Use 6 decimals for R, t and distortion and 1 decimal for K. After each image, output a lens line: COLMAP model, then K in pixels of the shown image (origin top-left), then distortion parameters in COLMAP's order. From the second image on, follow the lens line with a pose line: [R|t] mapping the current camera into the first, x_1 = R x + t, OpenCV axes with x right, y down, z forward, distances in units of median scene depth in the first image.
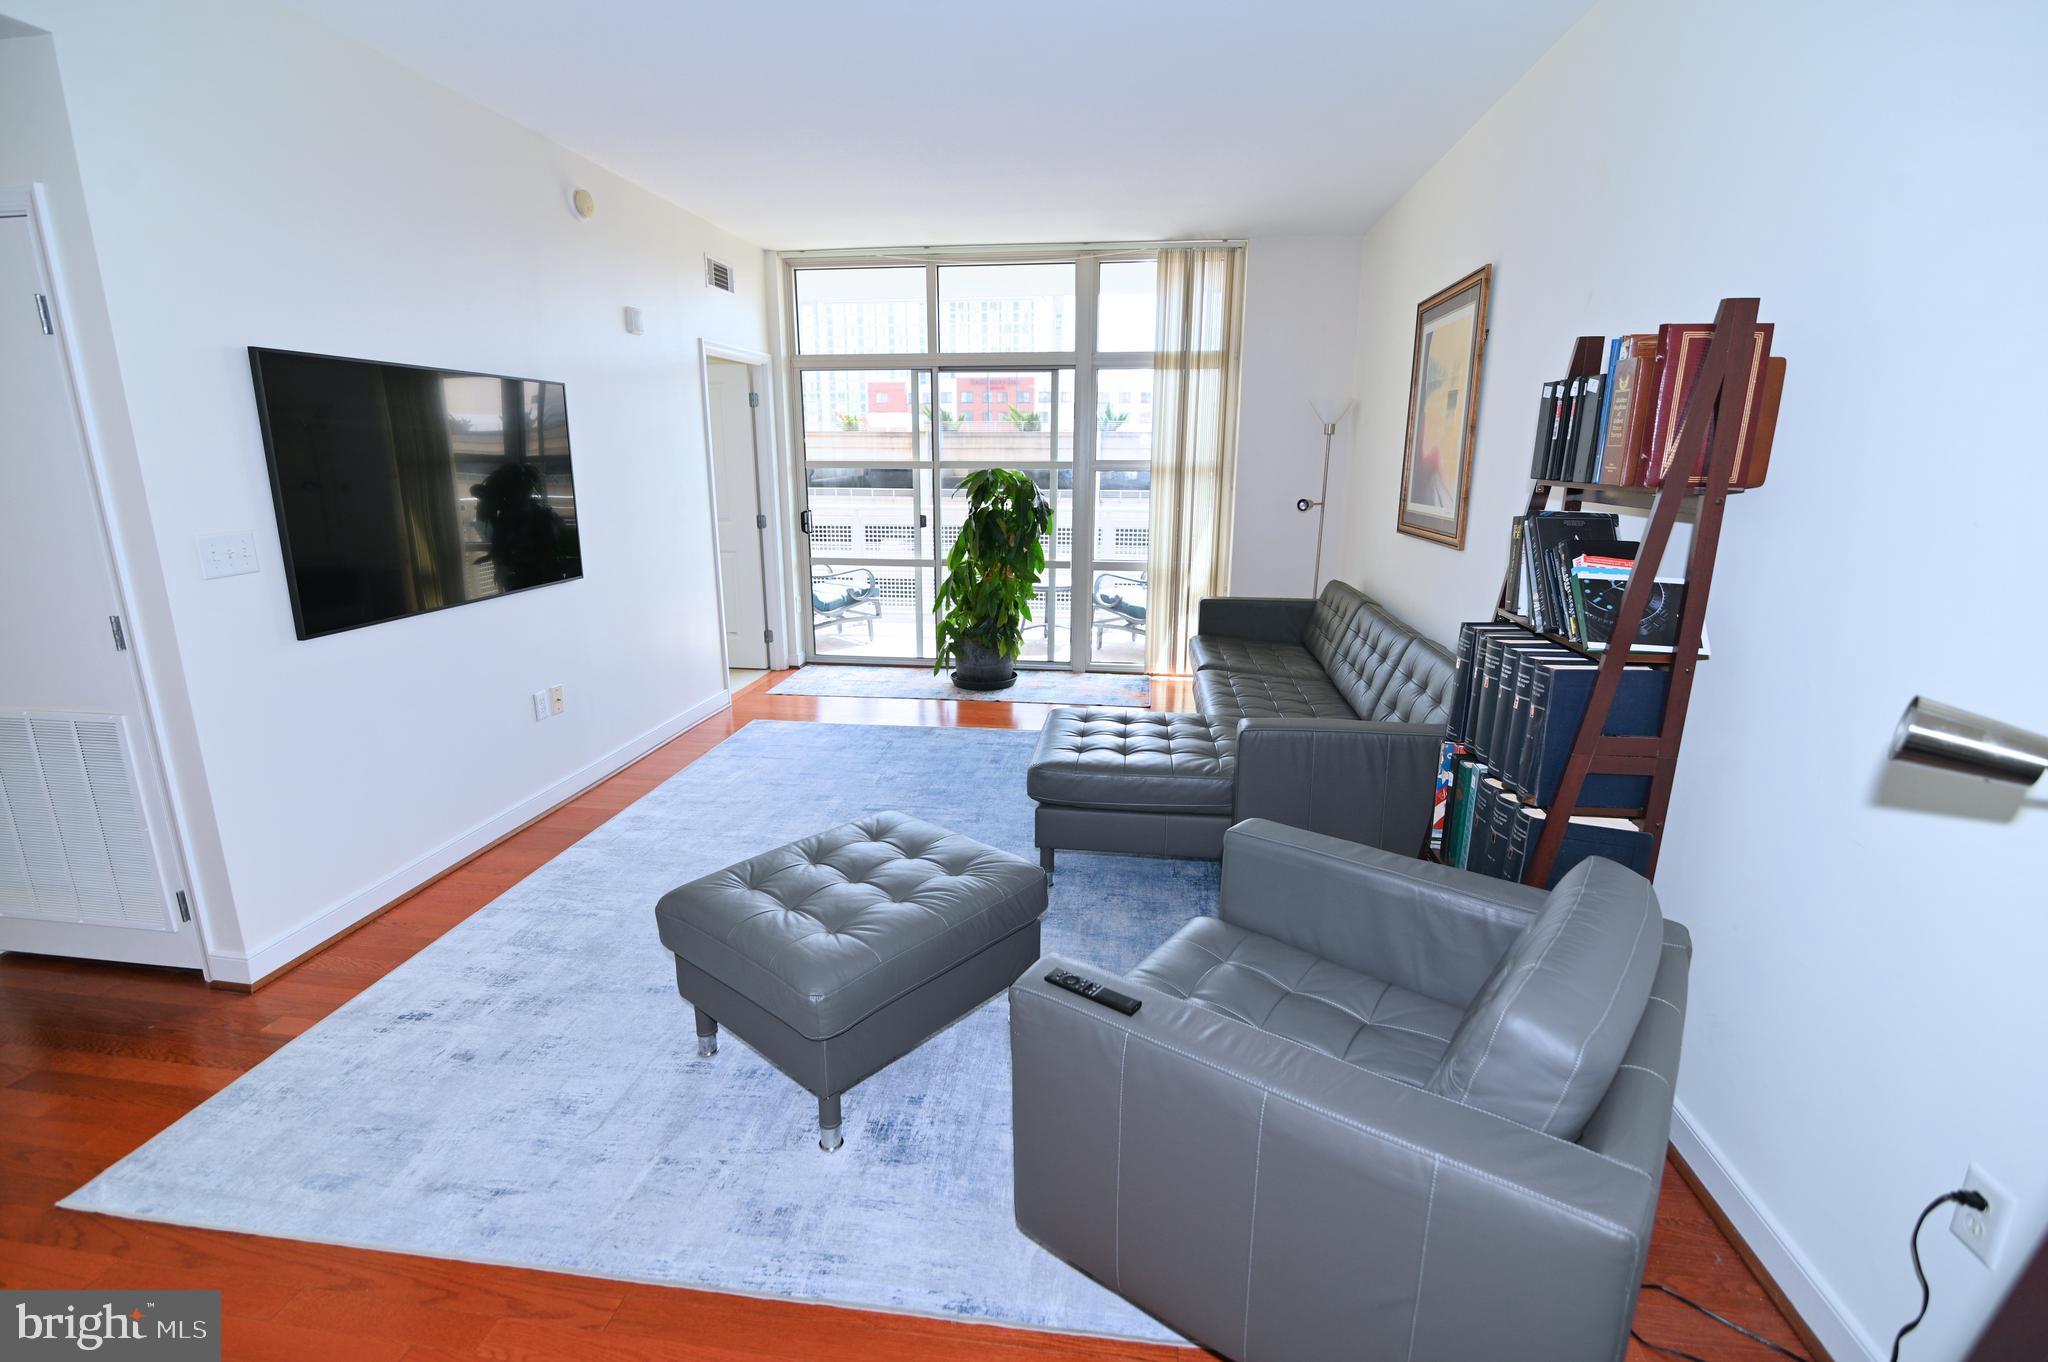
lens RADIAL K [[937.9, 0, 1015.8], [0, 937.9, 691.2], [0, 0, 1]] dist [-0.022277, 0.001795]
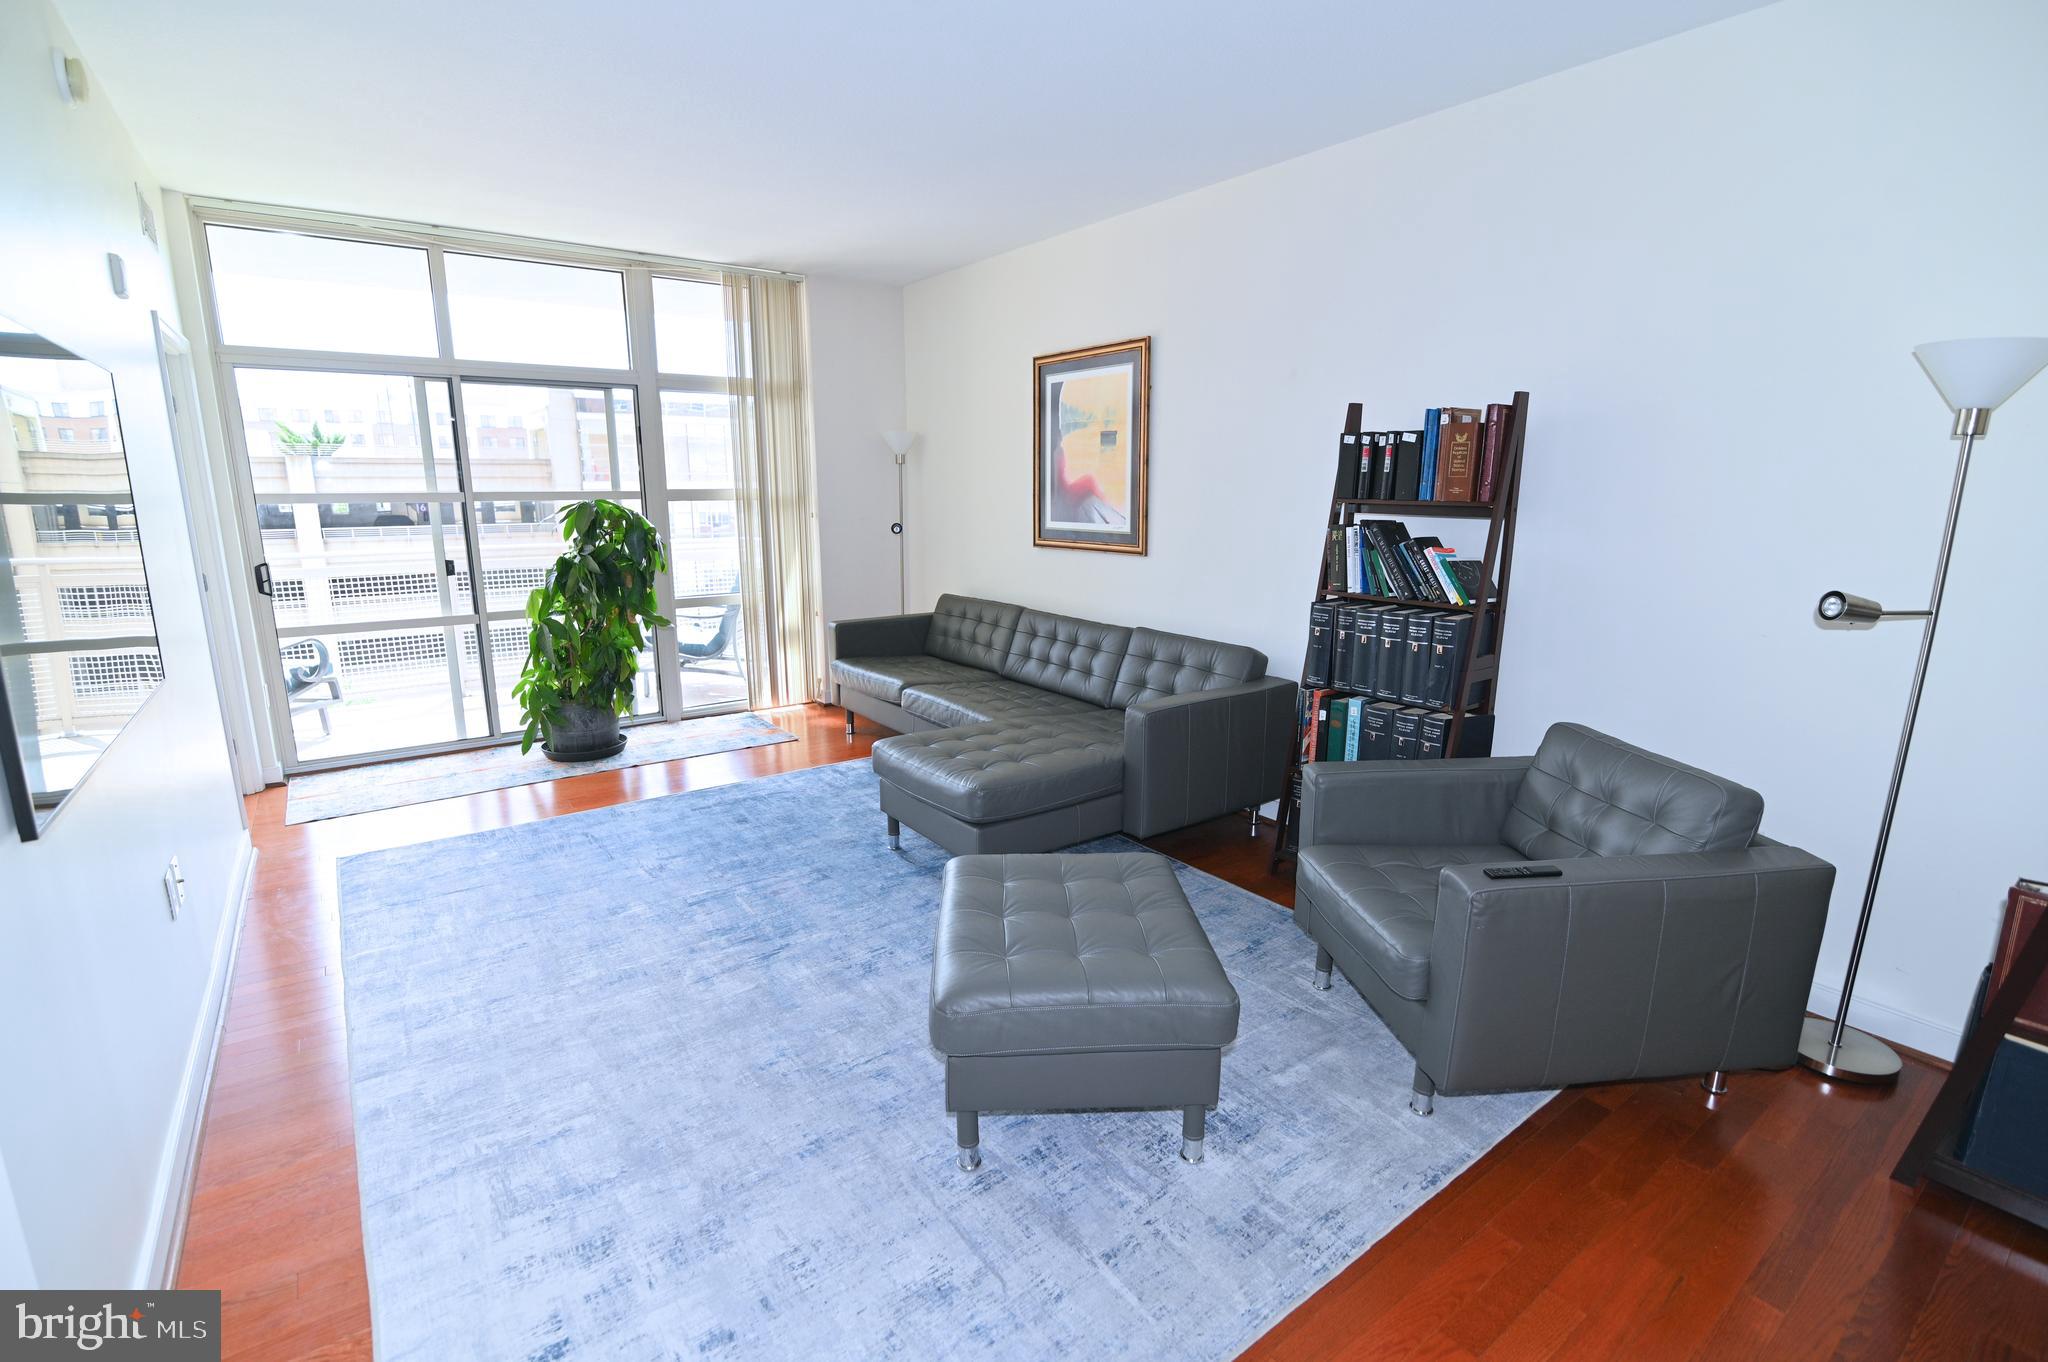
lens RADIAL K [[937.9, 0, 1020.4], [0, 937.9, 688.5], [0, 0, 1]] dist [-0.022277, 0.001795]
pose [[0.718868, -0.148845, 0.679024, -0.349826], [0.170087, 0.984778, 0.035801, -0.031191], [-0.674017, 0.089757, 0.733242, 0.123938]]
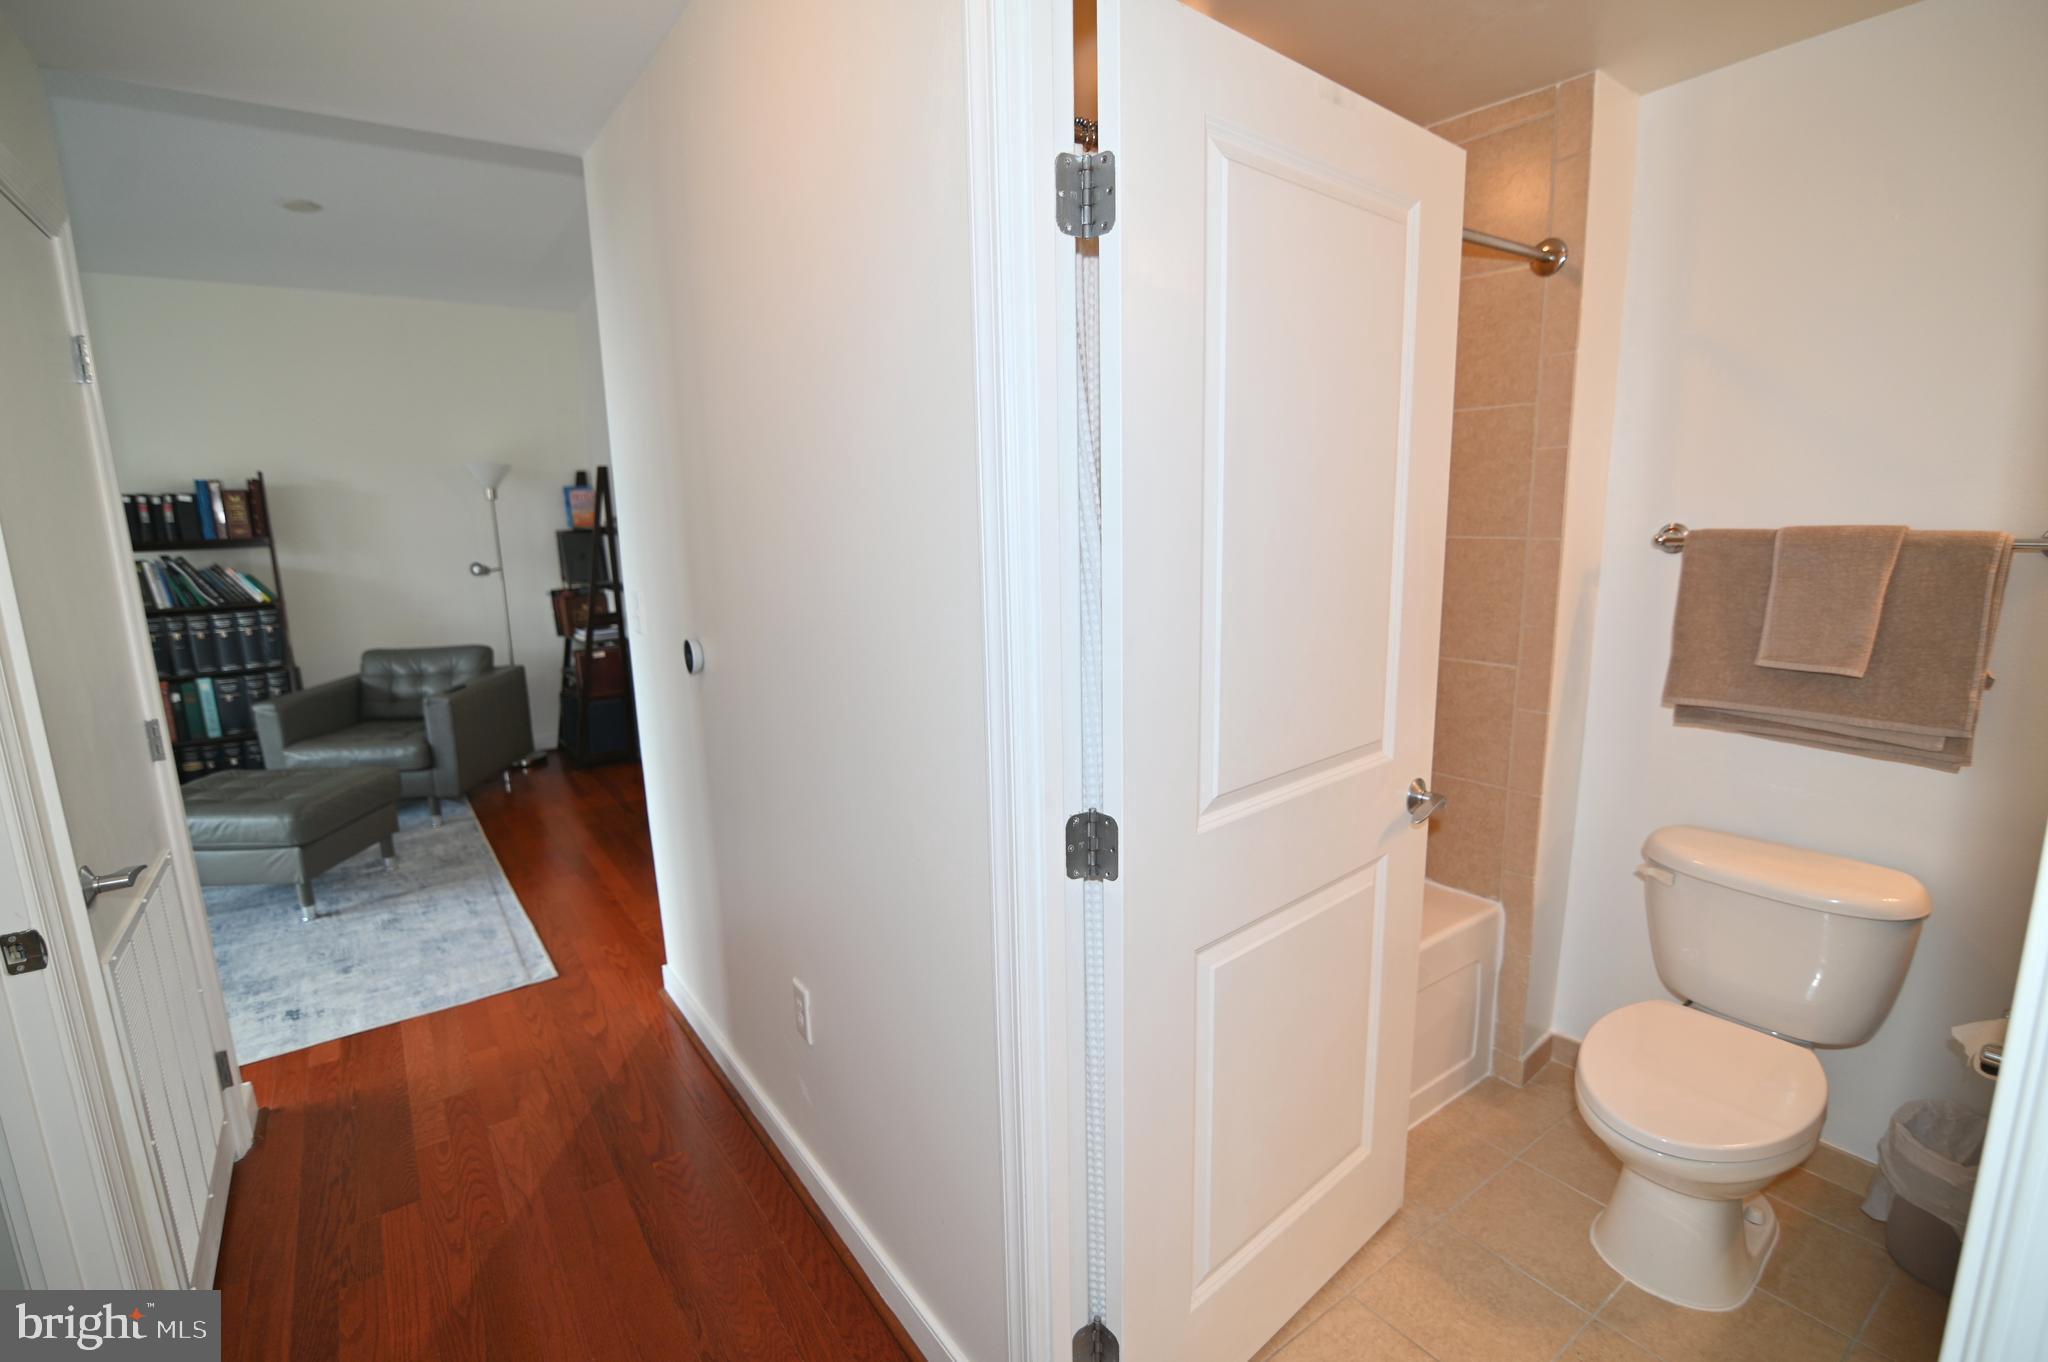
lens RADIAL K [[937.9, 0, 1028.8], [0, 937.9, 686.0], [0, 0, 1]] dist [-0.022277, 0.001795]
pose [[-0.692814, -0.120715, 0.710941, -0.914028], [0.201562, 0.914176, 0.351646, -0.104531], [-0.692374, 0.386924, -0.609022, 0.410601]]
